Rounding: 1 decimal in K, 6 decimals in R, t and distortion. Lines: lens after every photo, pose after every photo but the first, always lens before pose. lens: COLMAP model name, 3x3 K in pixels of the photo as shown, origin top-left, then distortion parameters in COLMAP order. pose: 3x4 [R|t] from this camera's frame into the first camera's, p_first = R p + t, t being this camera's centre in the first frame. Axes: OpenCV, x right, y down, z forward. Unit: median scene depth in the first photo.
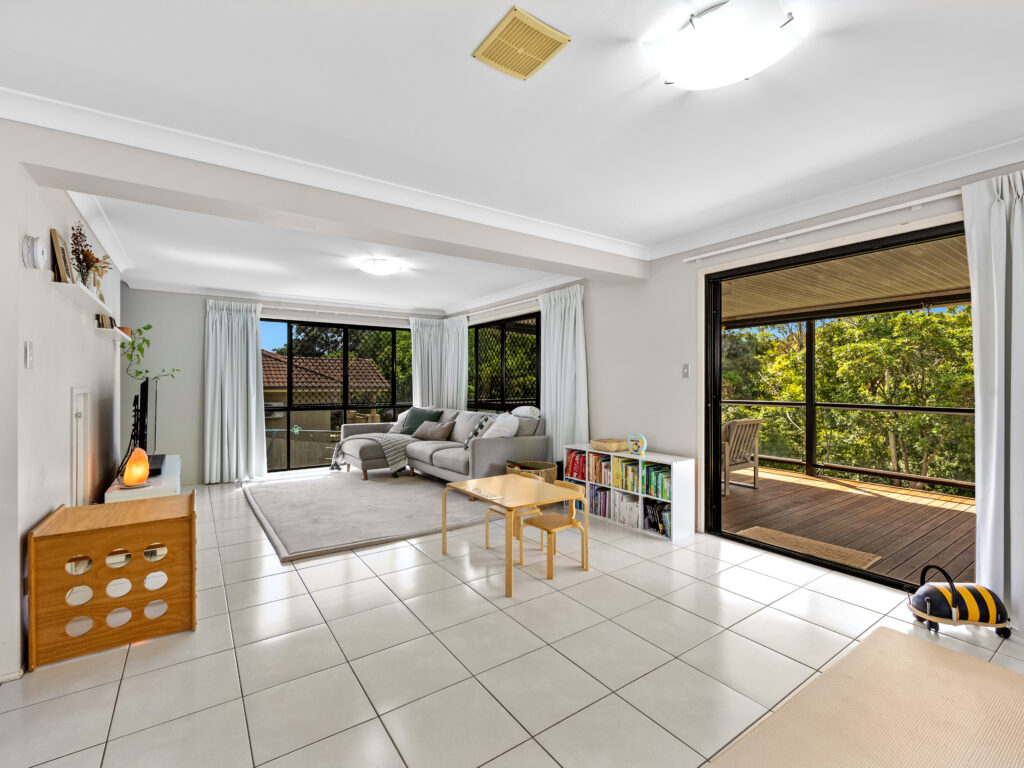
lens RADIAL K [[461.3, 0, 512.0], [0, 461.3, 384.0], [0, 0, 1]] dist [0.000416, 0.000041]
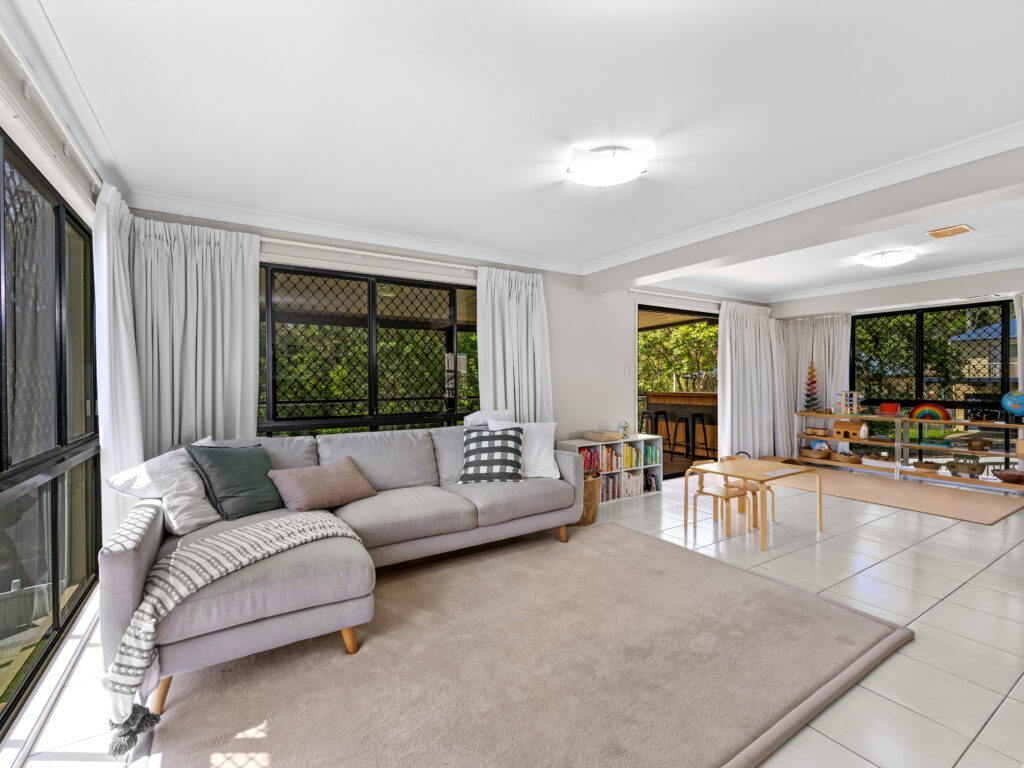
lens RADIAL K [[461.3, 0, 512.0], [0, 461.3, 384.0], [0, 0, 1]] dist [0.000416, 0.000041]
pose [[0.048548, -0.006938, 0.998797, -0.938984], [0.003623, 0.999971, 0.006770, -0.001310], [-0.998814, 0.003290, 0.048572, 1.201498]]
